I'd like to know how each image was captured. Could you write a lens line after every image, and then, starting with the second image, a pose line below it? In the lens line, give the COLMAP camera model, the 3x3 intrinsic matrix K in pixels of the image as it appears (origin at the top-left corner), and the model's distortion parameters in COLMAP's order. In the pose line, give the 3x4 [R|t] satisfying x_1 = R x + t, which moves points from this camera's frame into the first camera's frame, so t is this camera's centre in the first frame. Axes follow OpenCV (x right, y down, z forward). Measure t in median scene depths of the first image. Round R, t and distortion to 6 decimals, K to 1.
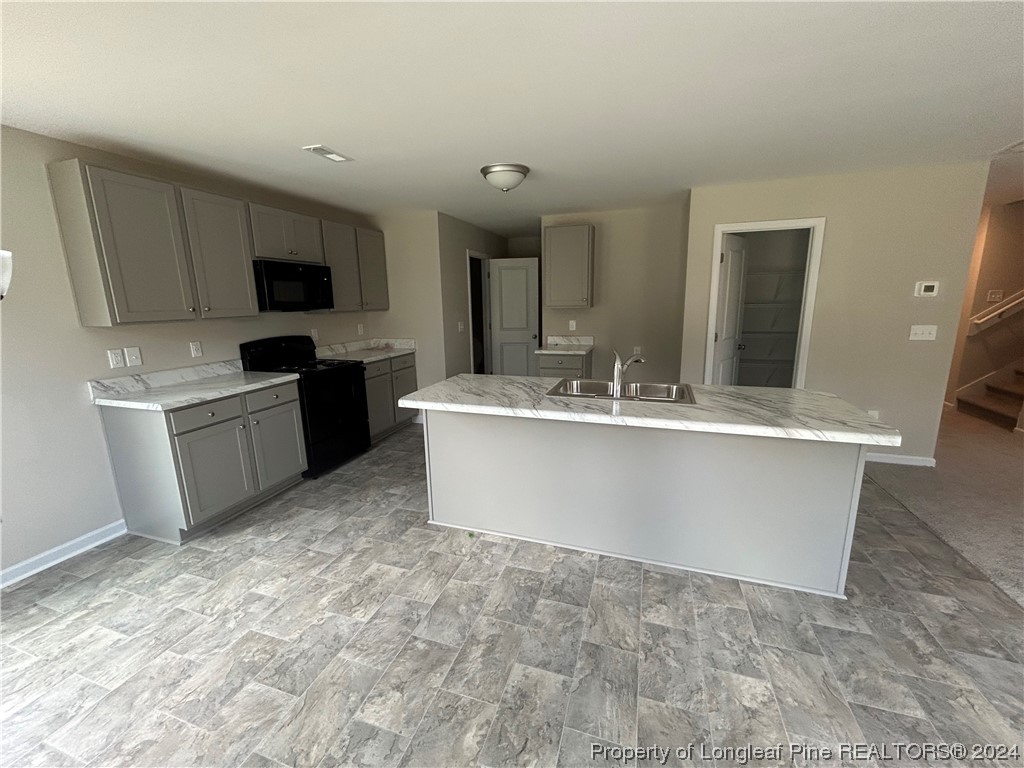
lens RADIAL K [[414.5, 0, 511.1], [0, 414.5, 382.7], [0, 0, 1]] dist [-0.000095, 0.000141]
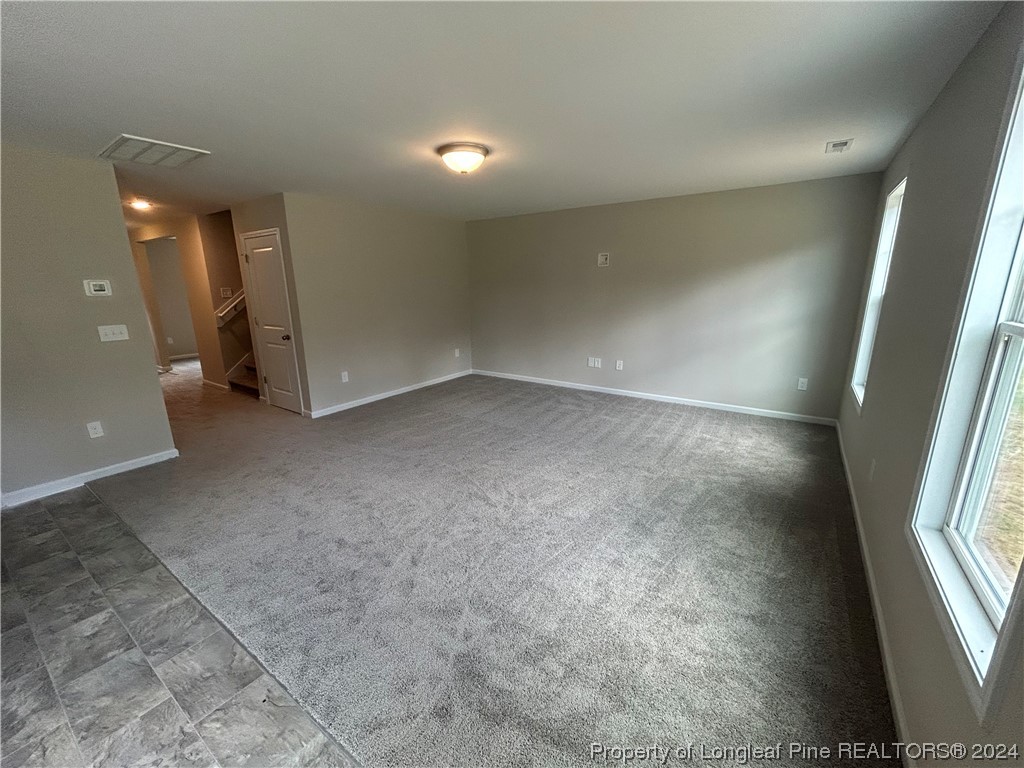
lens RADIAL K [[414.5, 0, 511.1], [0, 414.5, 382.7], [0, 0, 1]] dist [-0.000095, 0.000141]
pose [[0.279536, -0.212199, 0.936393, 0.327725], [0.198831, 0.966924, 0.159762, 0.022608], [-0.939322, 0.141524, 0.312481, -0.168982]]
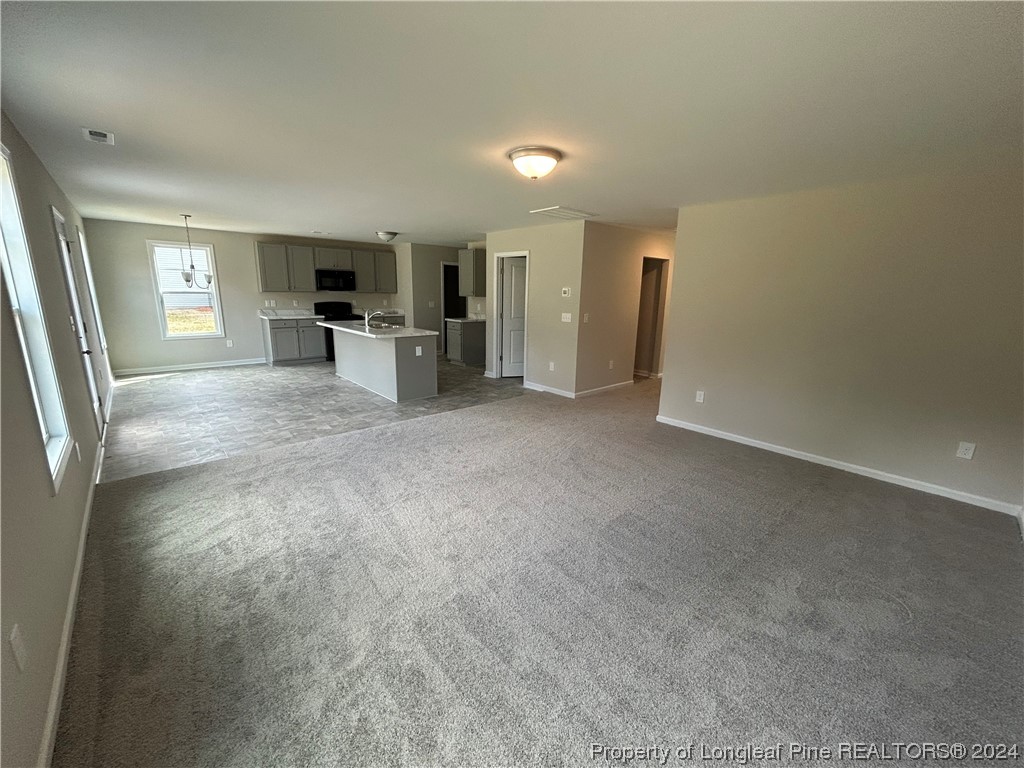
lens RADIAL K [[414.5, 0, 511.1], [0, 414.5, 382.7], [0, 0, 1]] dist [-0.000095, 0.000141]
pose [[0.867799, 0.145199, -0.475228, 1.687266], [-0.135797, 0.989249, 0.054276, 0.087957], [0.477999, 0.017434, 0.878187, -0.638960]]
